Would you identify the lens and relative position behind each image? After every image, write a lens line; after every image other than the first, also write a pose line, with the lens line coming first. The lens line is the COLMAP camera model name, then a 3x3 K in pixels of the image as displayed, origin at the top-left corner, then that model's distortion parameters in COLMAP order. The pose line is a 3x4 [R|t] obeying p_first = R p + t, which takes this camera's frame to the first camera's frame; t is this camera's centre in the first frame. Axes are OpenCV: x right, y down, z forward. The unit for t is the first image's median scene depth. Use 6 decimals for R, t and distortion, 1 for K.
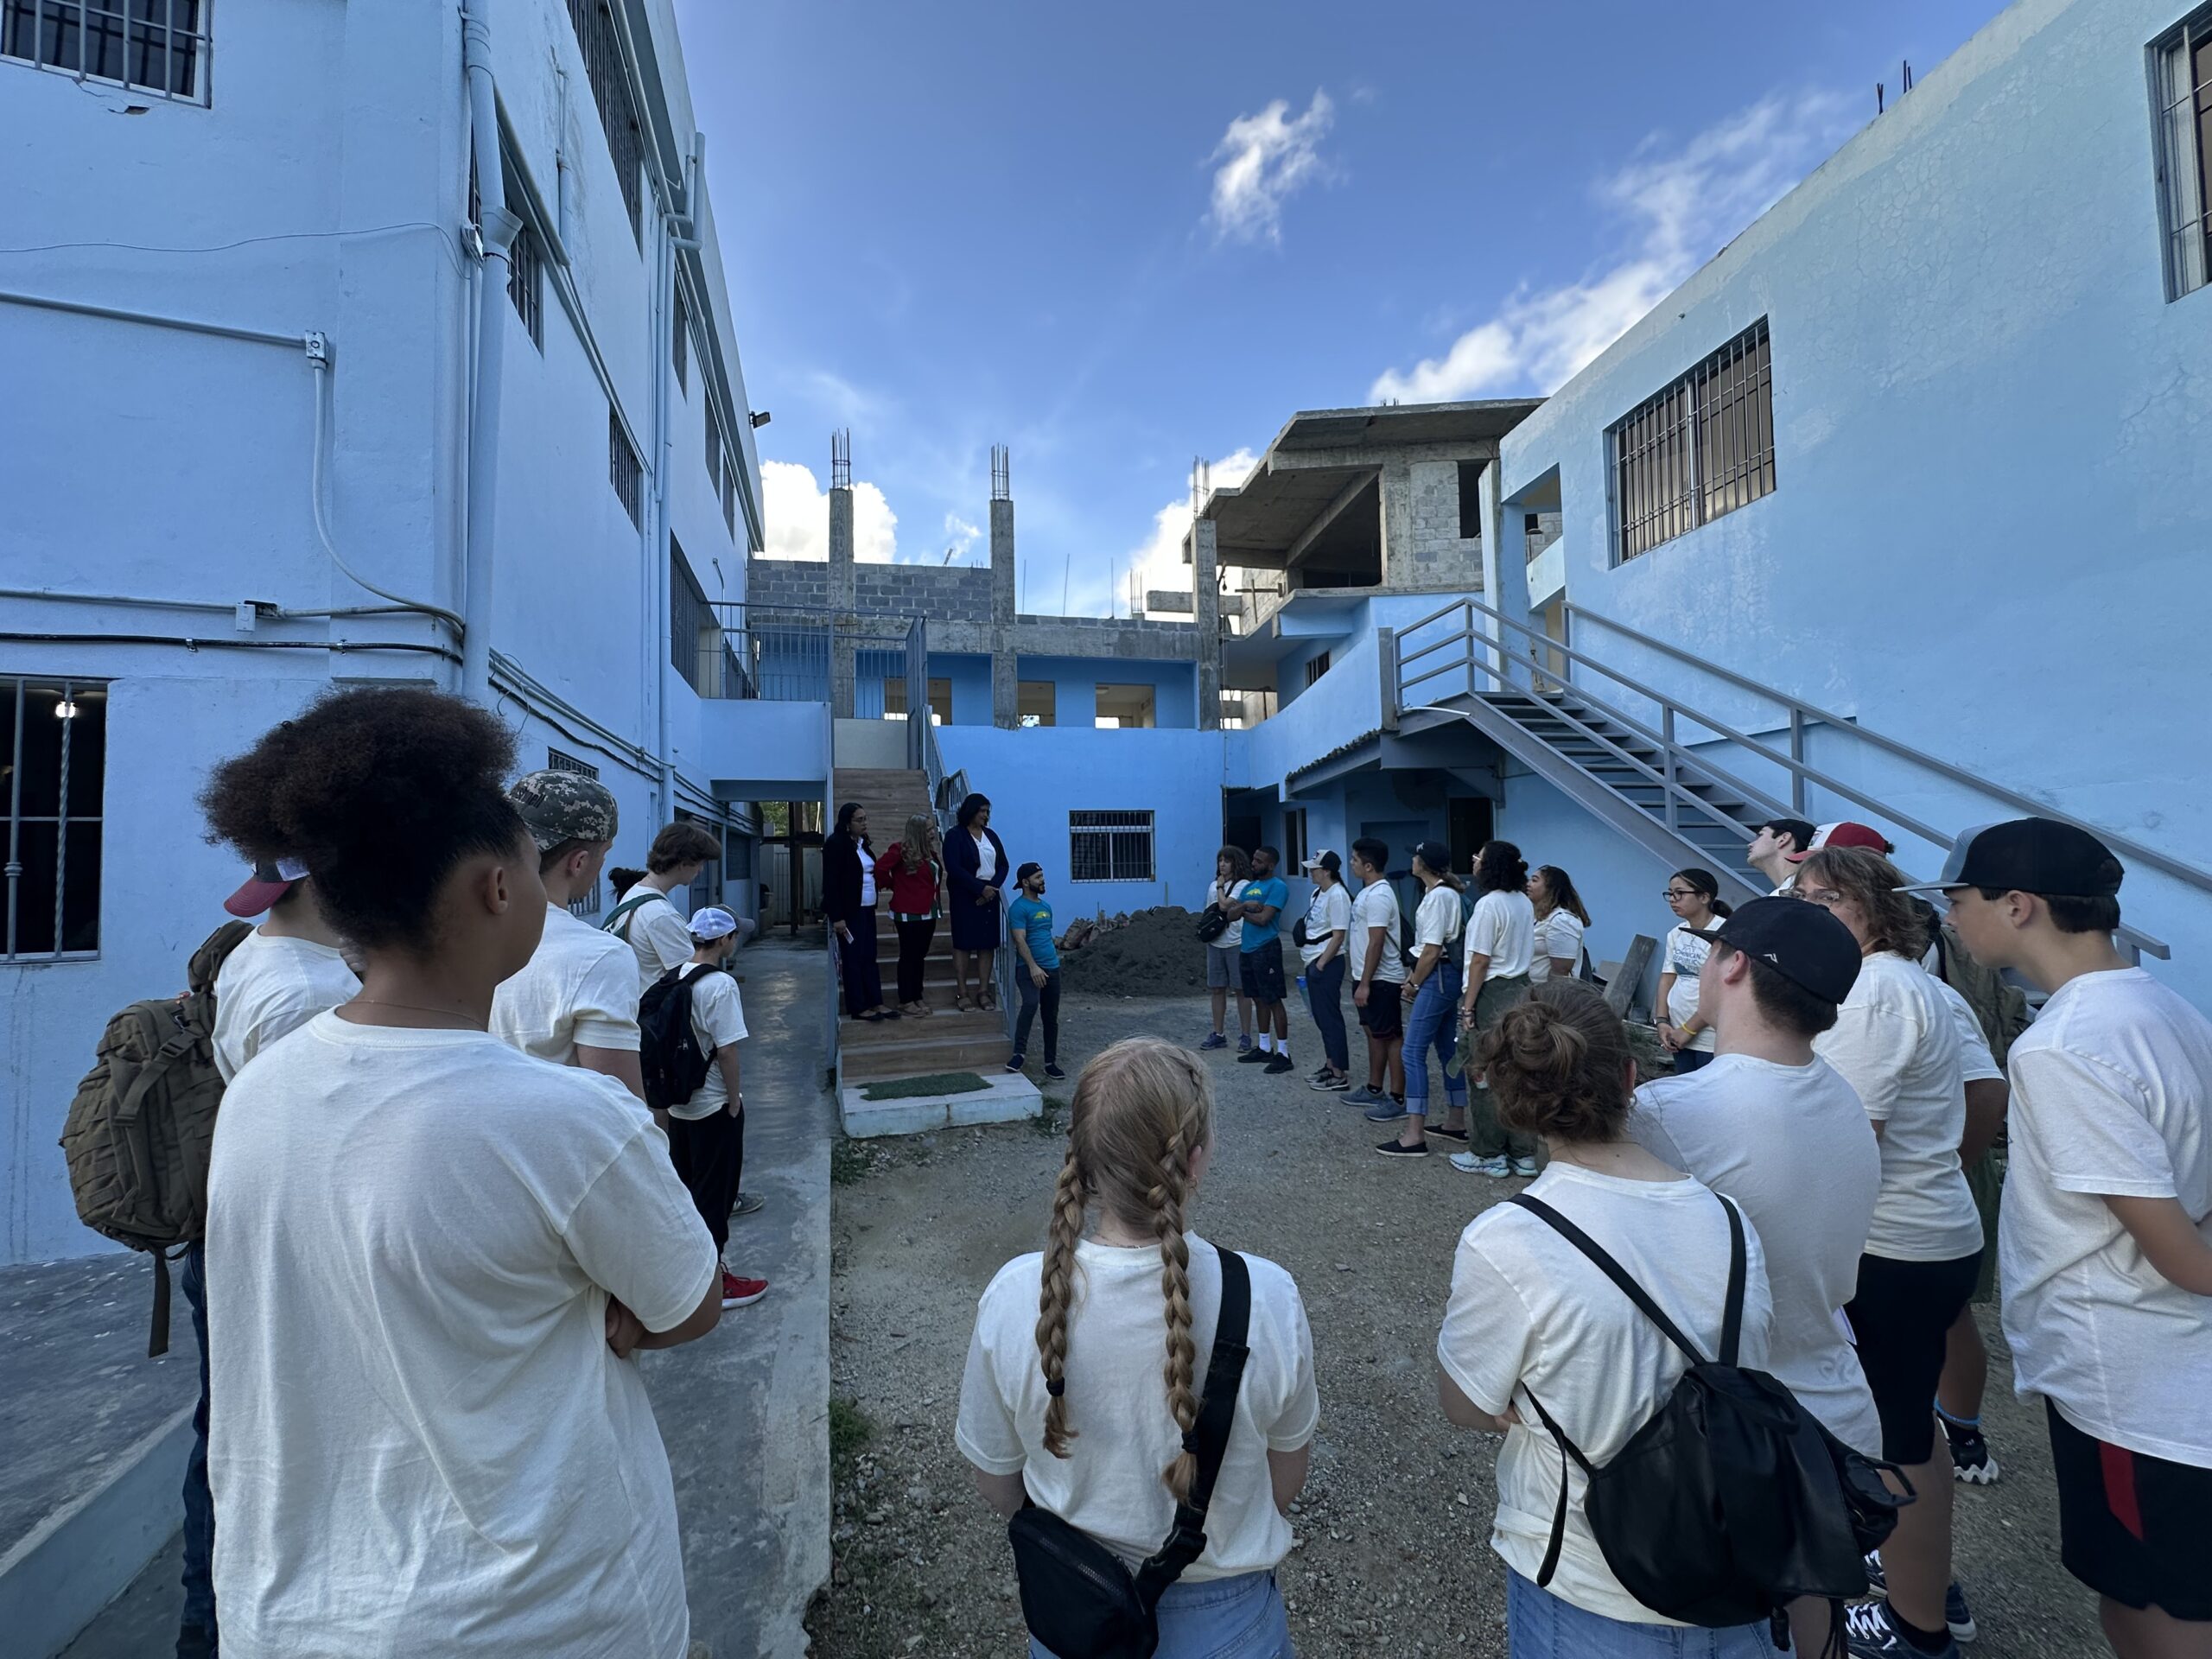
lens RADIAL K [[886.0, 0, 1106.0], [0, 886.0, 829.5], [0, 0, 1]] dist [-0.001311, -0.000345]
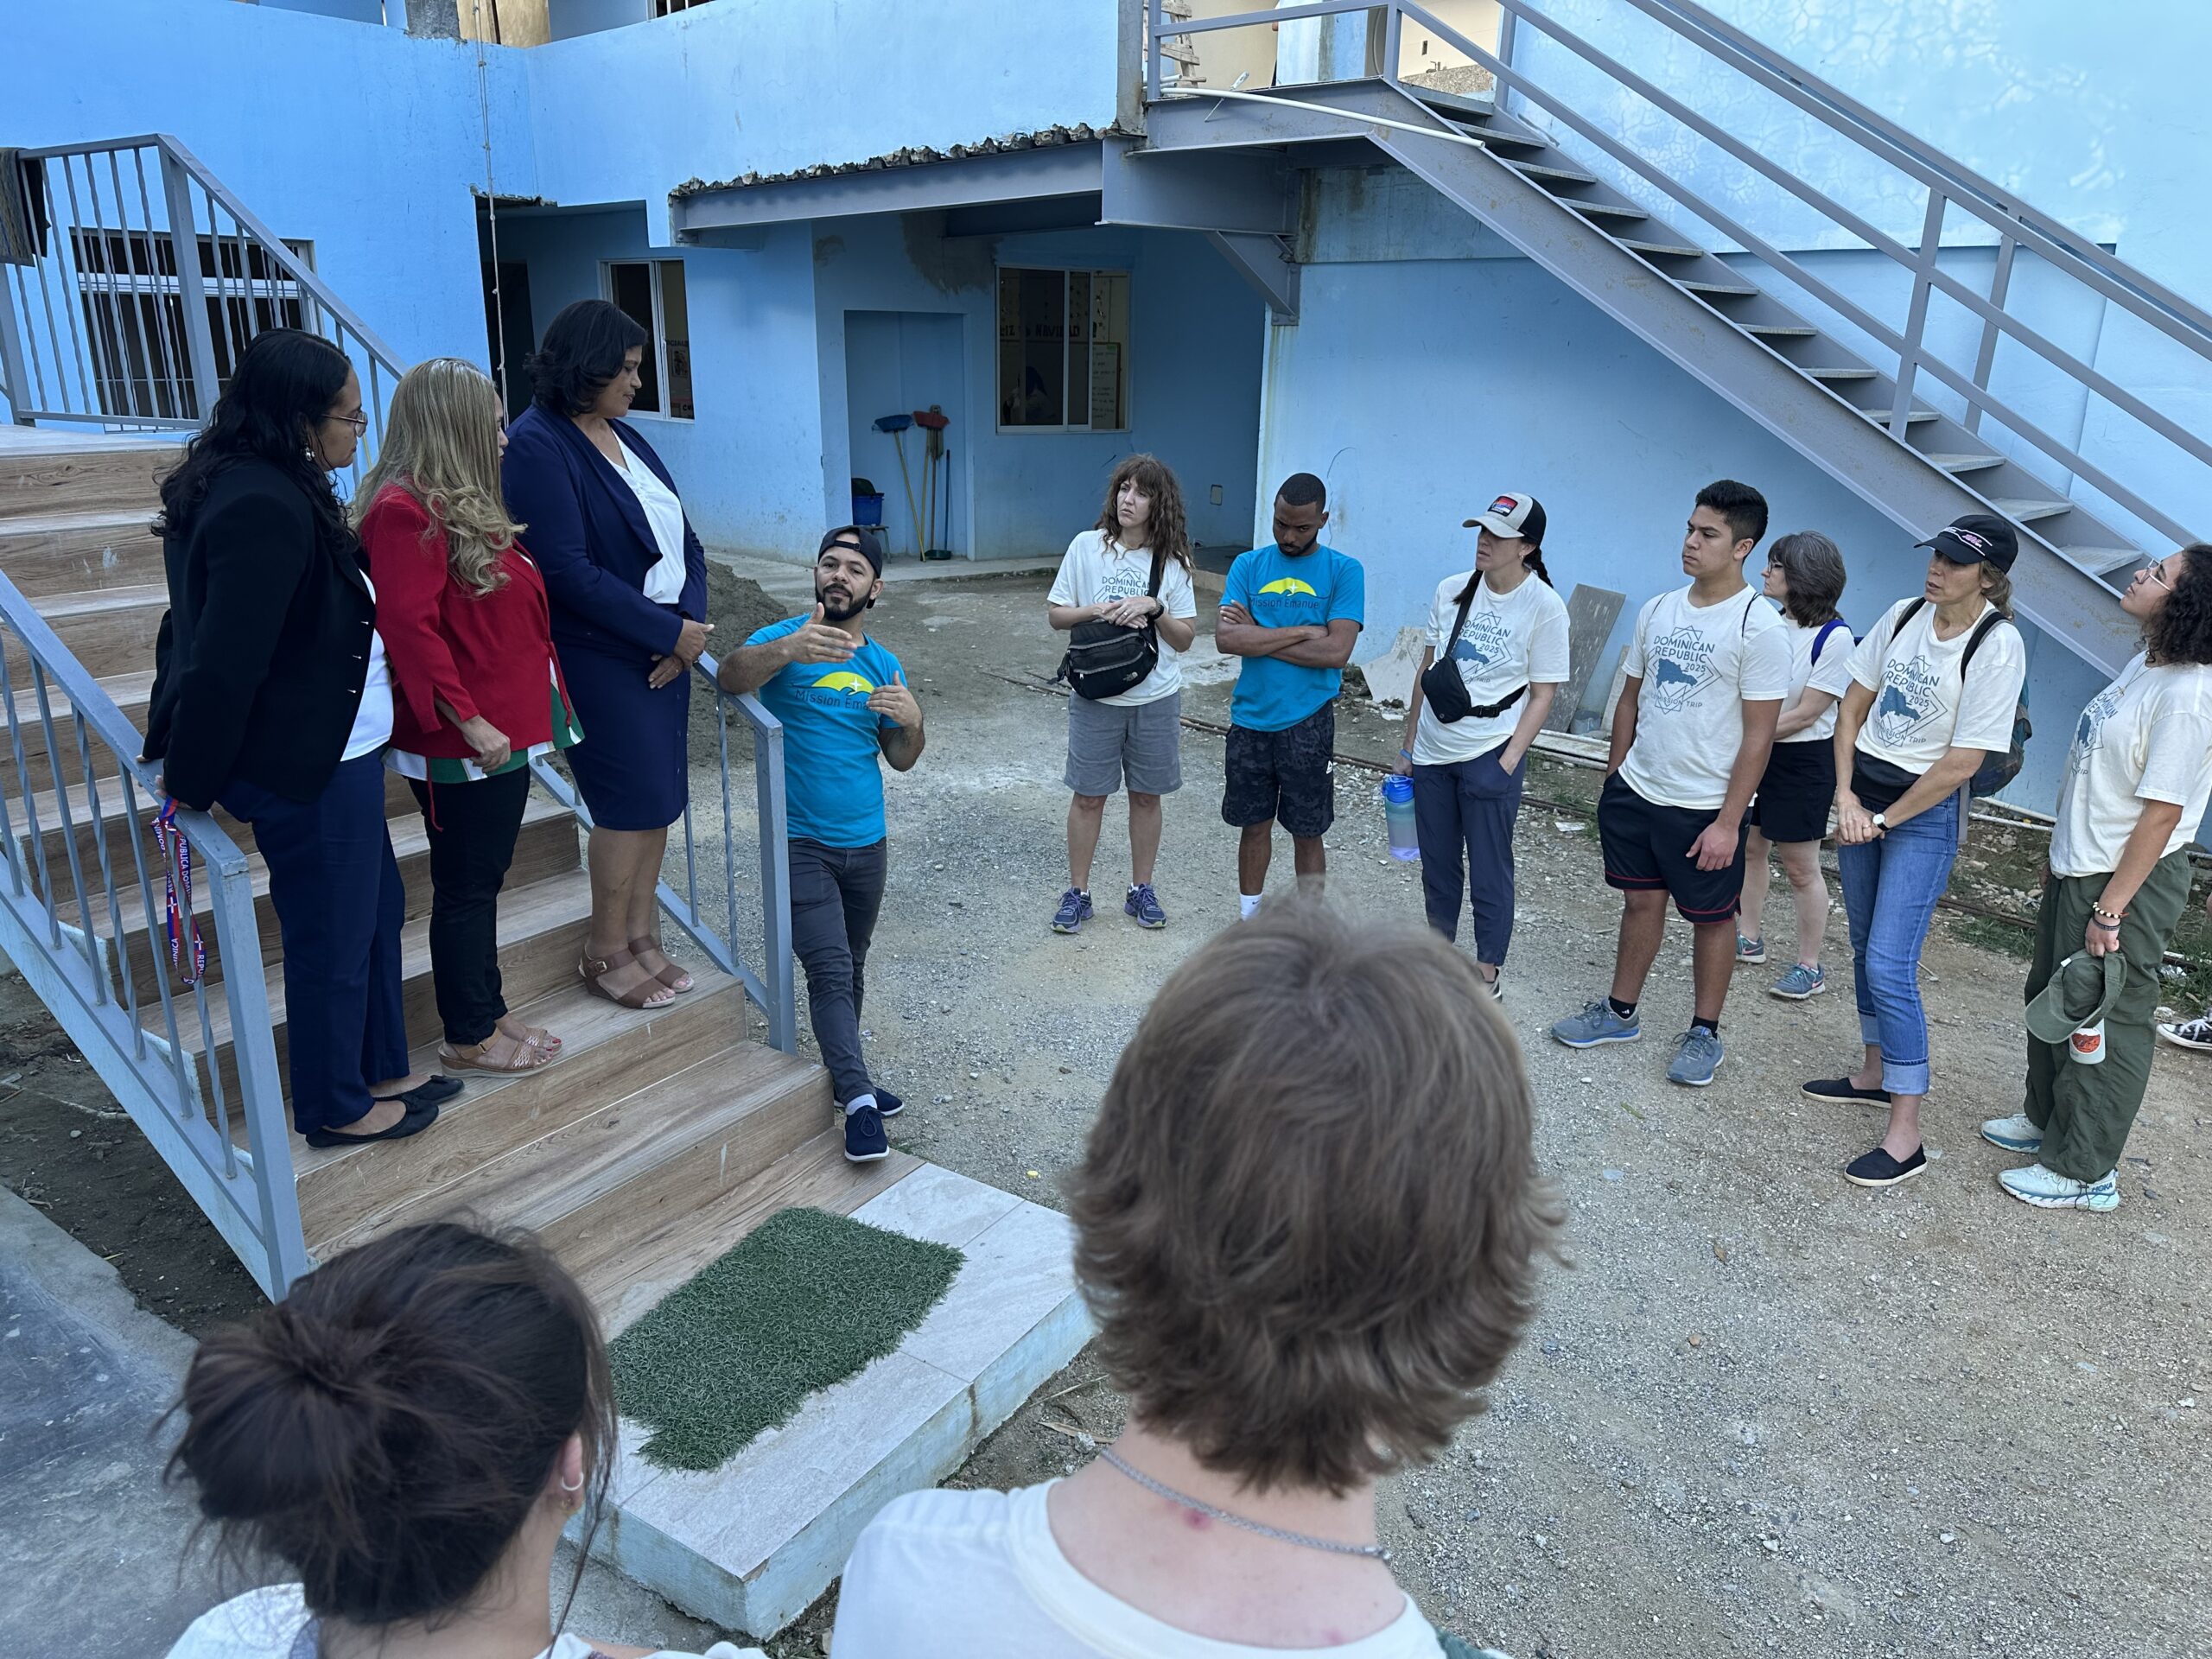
lens RADIAL K [[1548.5, 0, 1106.0], [0, 1548.5, 829.5], [0, 0, 1]] dist [0.143130, -0.177726]
pose [[0.773891, -0.160843, 0.612554, -0.337092], [-0.056782, 0.945695, 0.320056, -0.047221], [-0.630768, -0.282471, 0.722732, 0.451172]]
